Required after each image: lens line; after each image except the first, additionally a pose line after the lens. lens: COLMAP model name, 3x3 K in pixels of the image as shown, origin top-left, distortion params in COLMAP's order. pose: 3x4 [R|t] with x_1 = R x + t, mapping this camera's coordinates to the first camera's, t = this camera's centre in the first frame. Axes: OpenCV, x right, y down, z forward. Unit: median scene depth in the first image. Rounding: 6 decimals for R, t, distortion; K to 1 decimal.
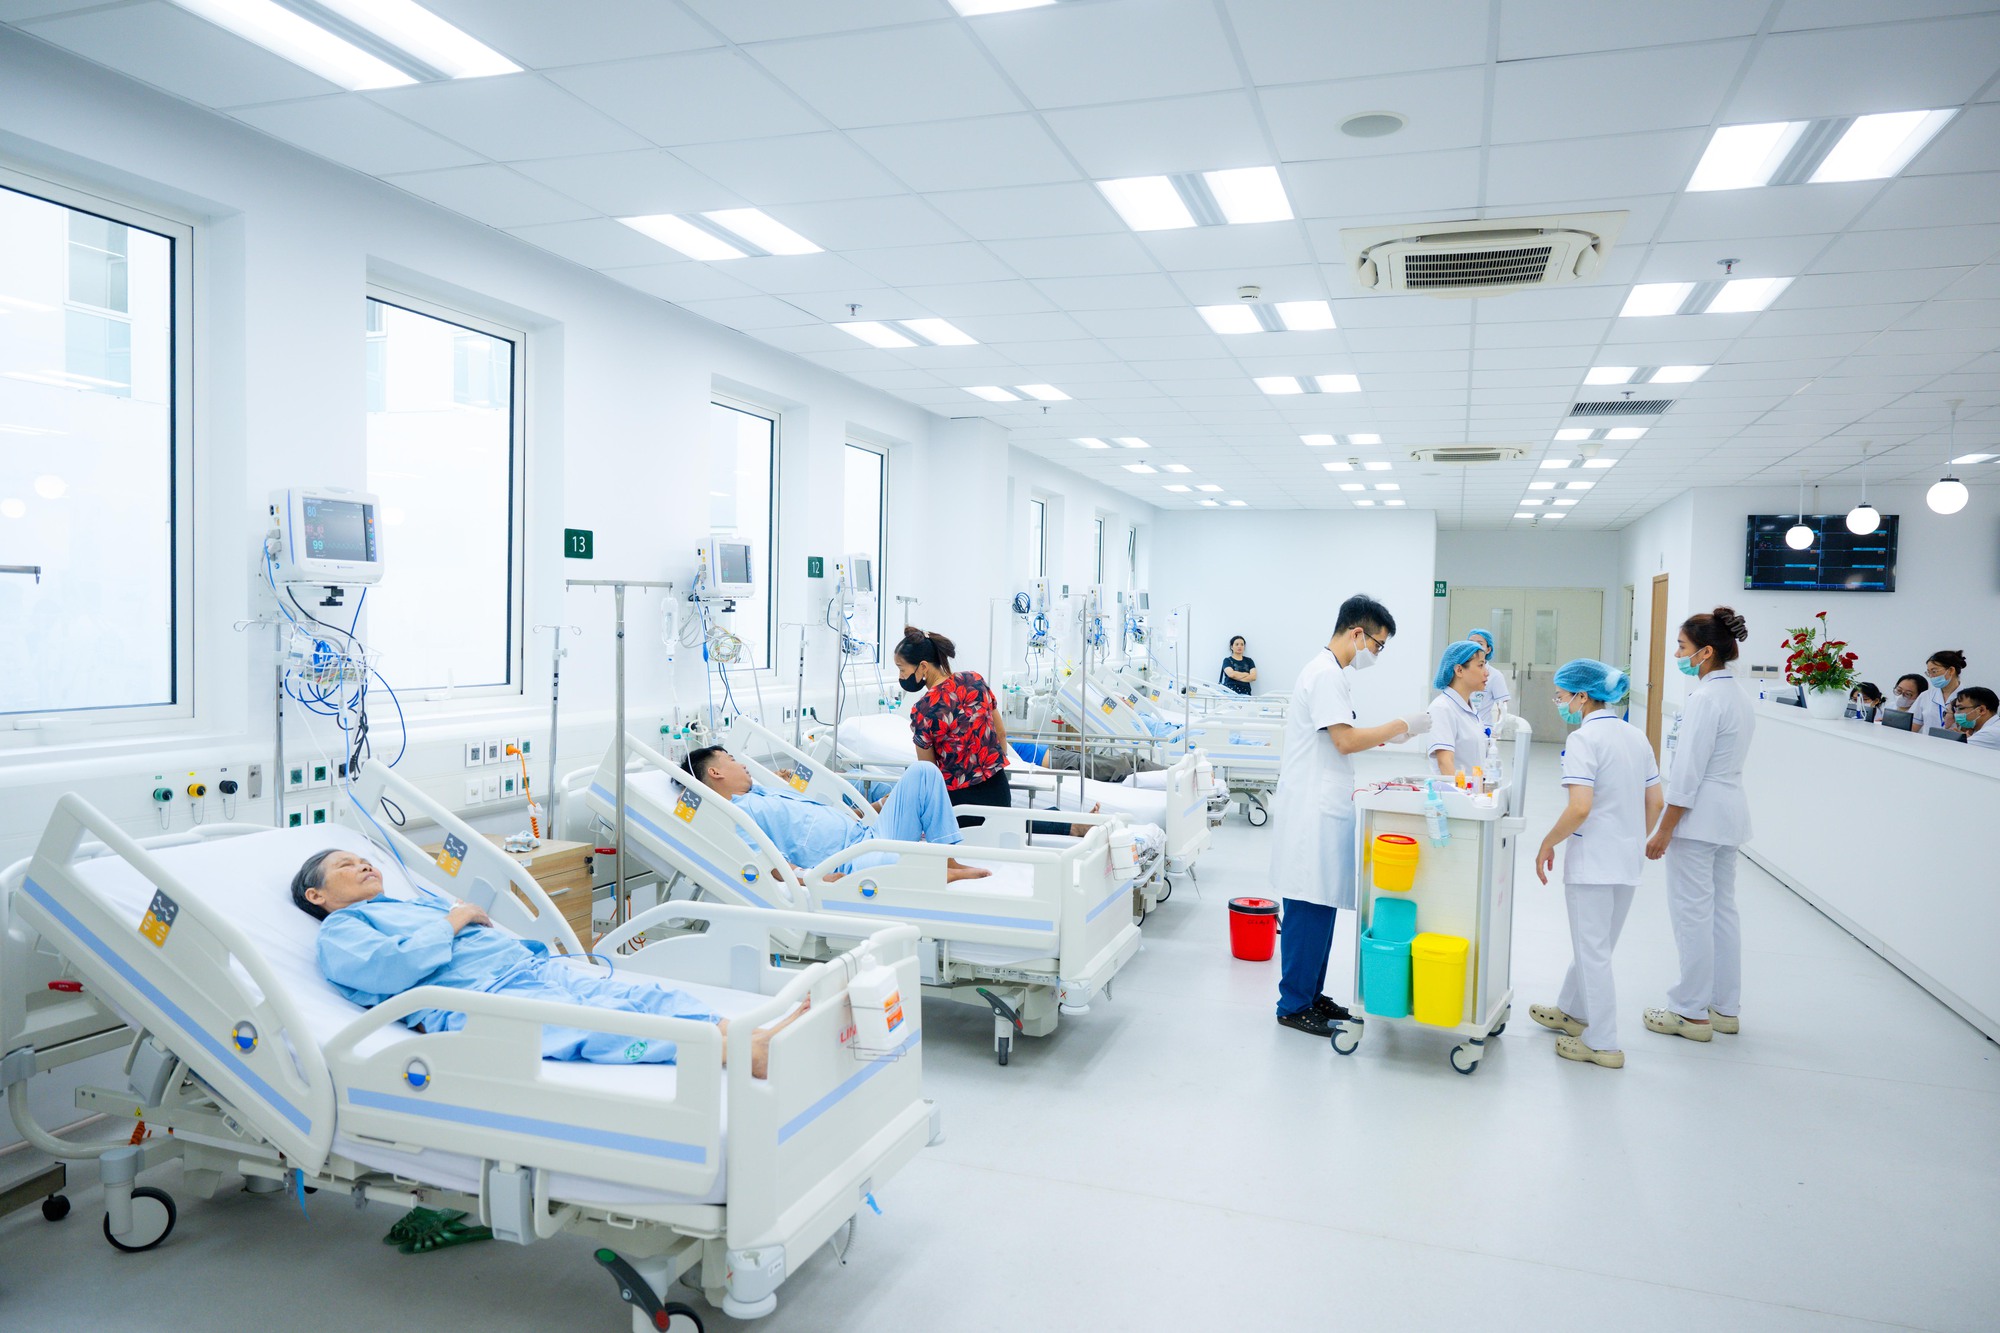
lens RADIAL K [[1342.7, 0, 1000.0], [0, 1342.7, 666.5], [0, 0, 1]] dist [0.002799, -0.000411]
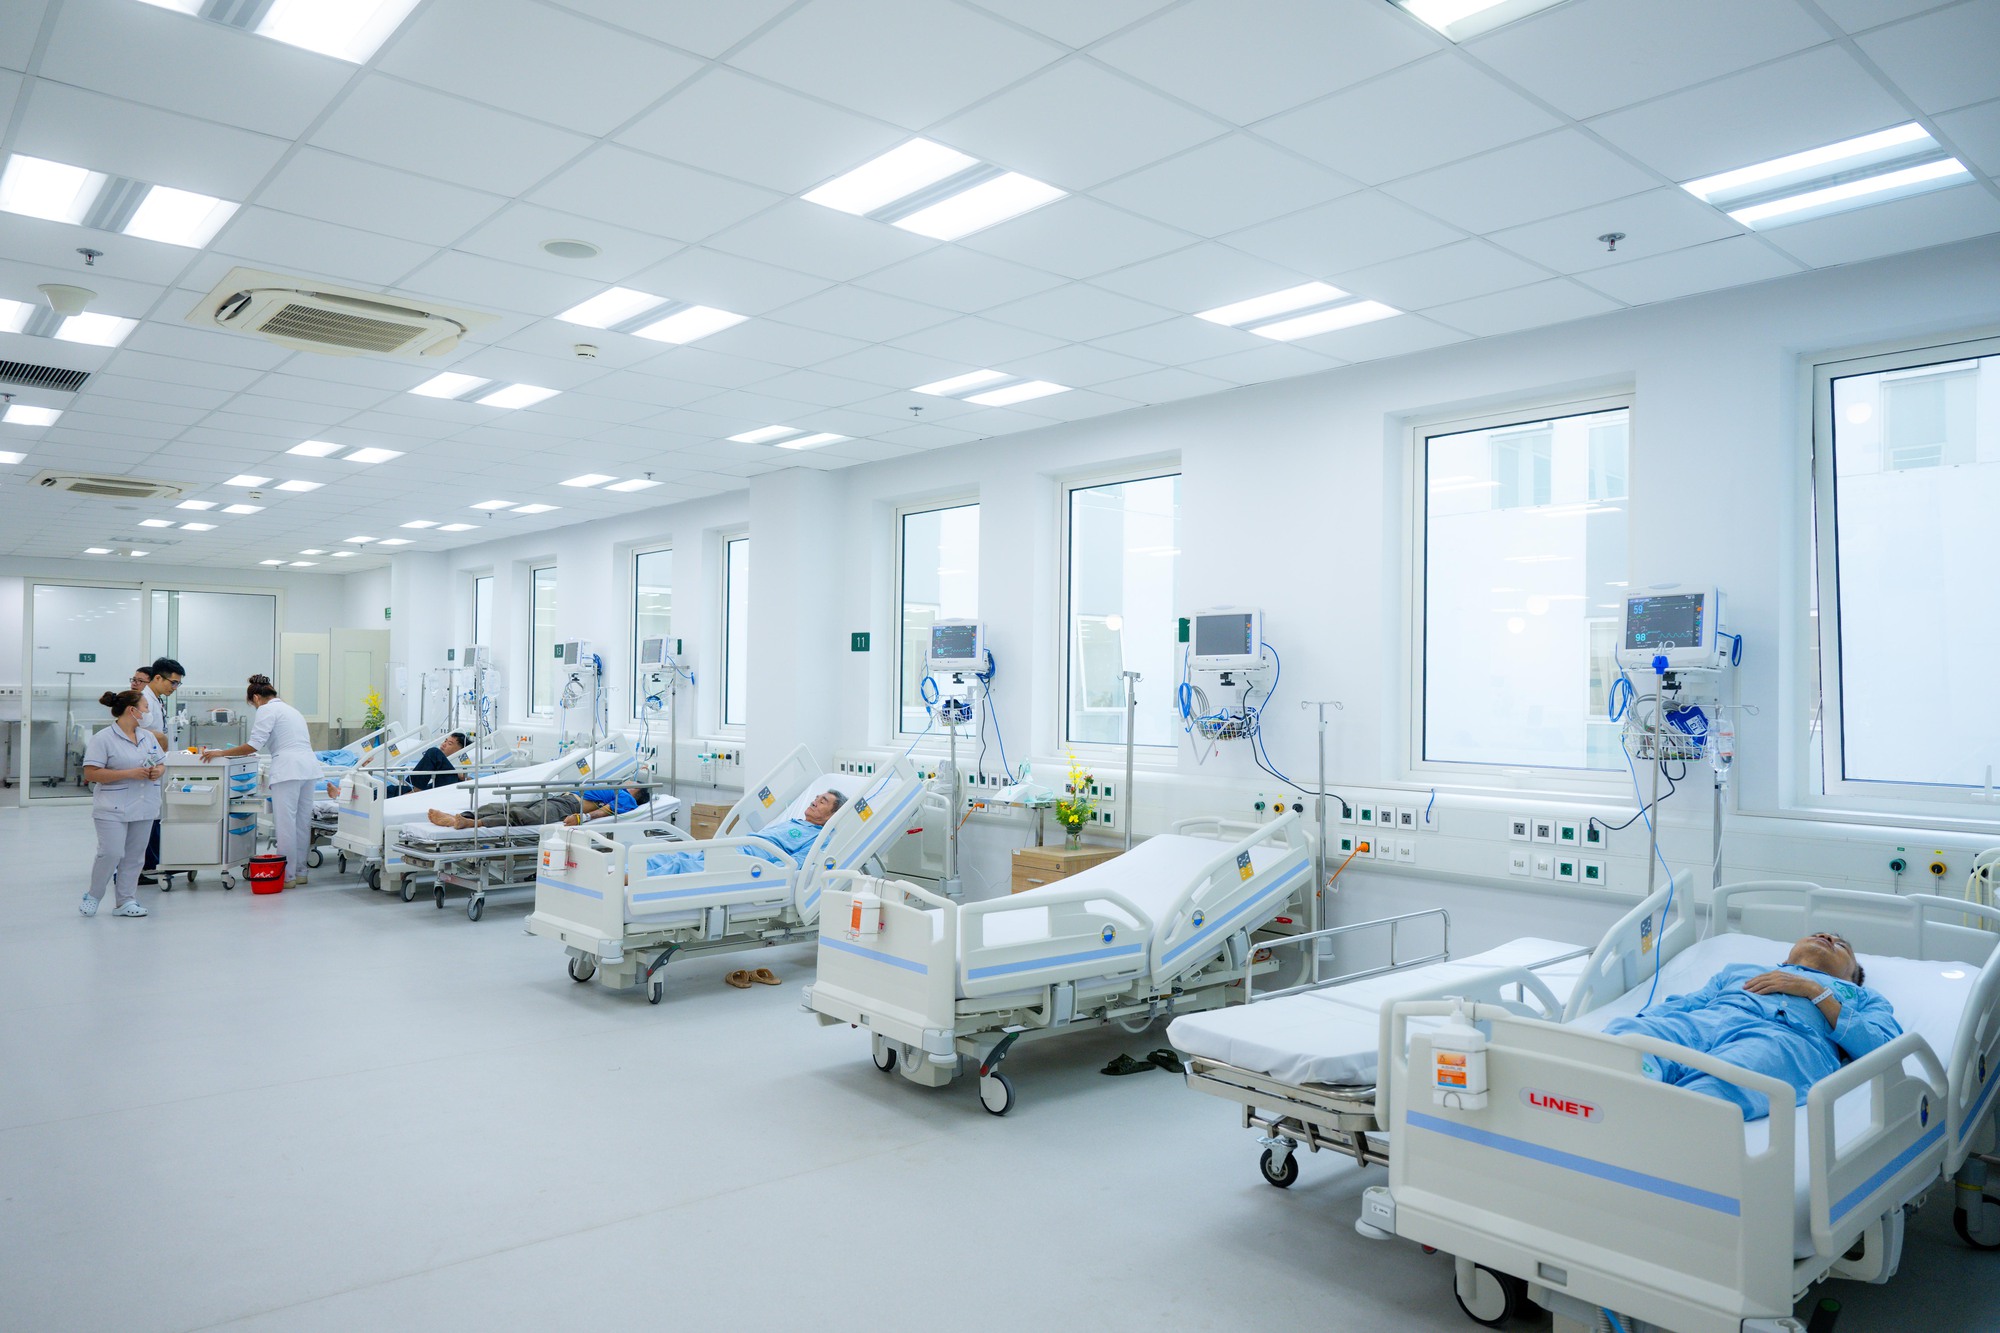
lens RADIAL K [[1342.7, 0, 1000.0], [0, 1342.7, 666.5], [0, 0, 1]] dist [0.002799, -0.000411]
pose [[-0.487142, -0.039688, -0.872421, 0.793698], [-0.054536, 0.998400, -0.014968, -0.023351], [0.871618, 0.040286, -0.488527, 1.328812]]
